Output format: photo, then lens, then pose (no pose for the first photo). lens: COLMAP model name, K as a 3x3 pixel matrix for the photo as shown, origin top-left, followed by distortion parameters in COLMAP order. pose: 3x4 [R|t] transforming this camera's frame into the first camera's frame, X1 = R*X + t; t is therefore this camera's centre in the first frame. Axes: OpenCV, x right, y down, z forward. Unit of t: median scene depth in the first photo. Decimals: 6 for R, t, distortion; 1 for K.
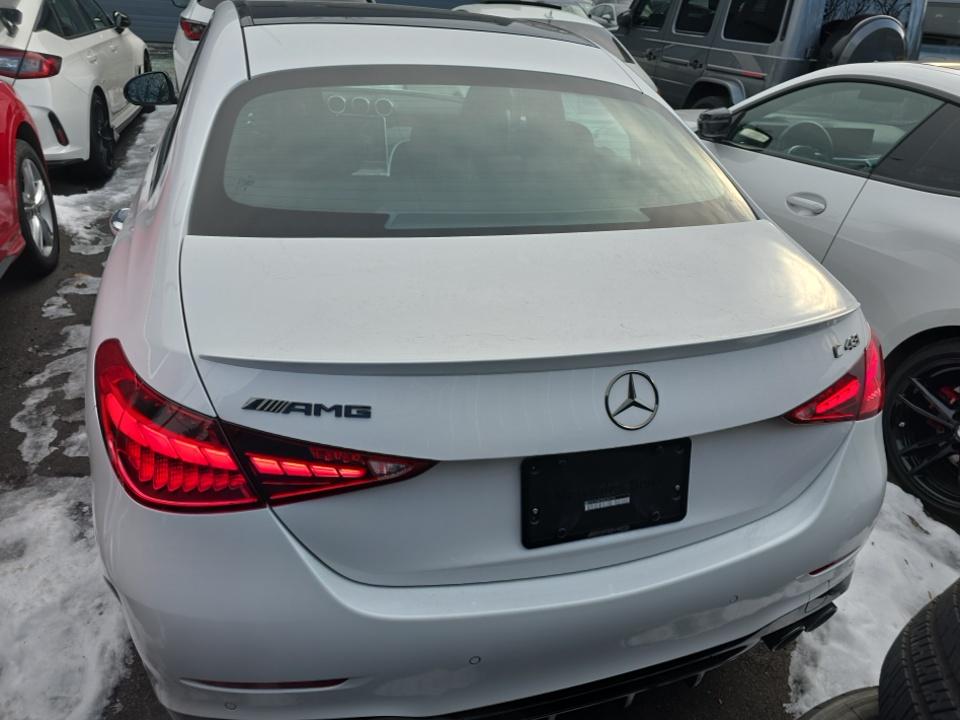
lens RADIAL K [[718.1, 0, 480.0], [0, 718.1, 360.0], [0, 0, 1]] dist [0.021034, -0.002046]
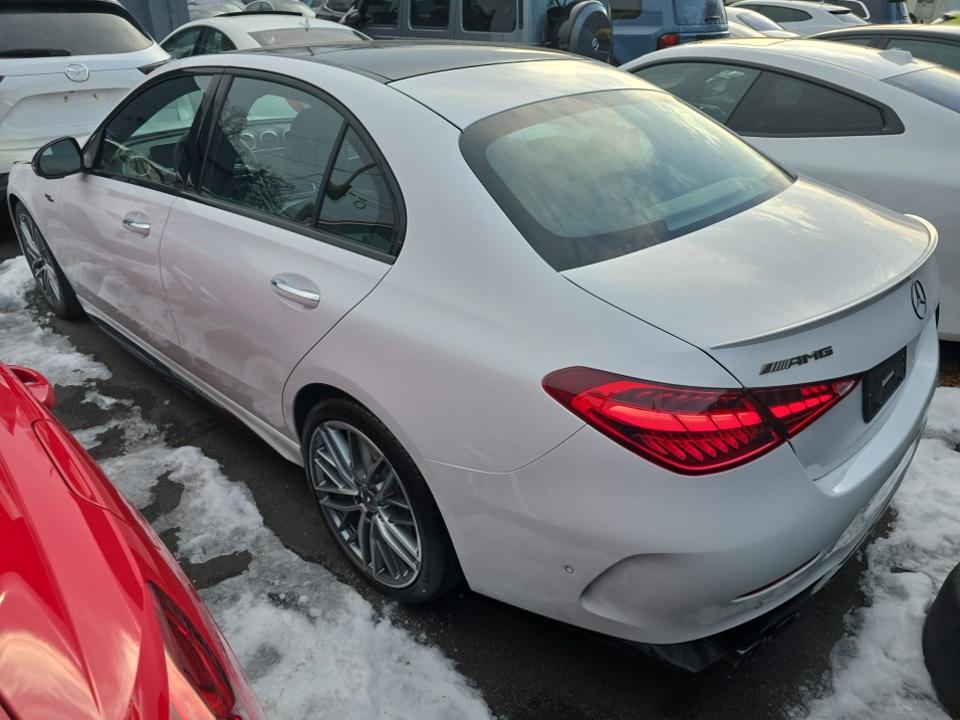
lens RADIAL K [[718.1, 0, 480.0], [0, 718.1, 360.0], [0, 0, 1]] dist [0.021034, -0.002046]
pose [[0.873666, -0.284889, 0.394393, -1.245433], [0.279284, 0.957435, 0.072927, -0.190363], [-0.398382, 0.046434, 0.916044, 0.003338]]
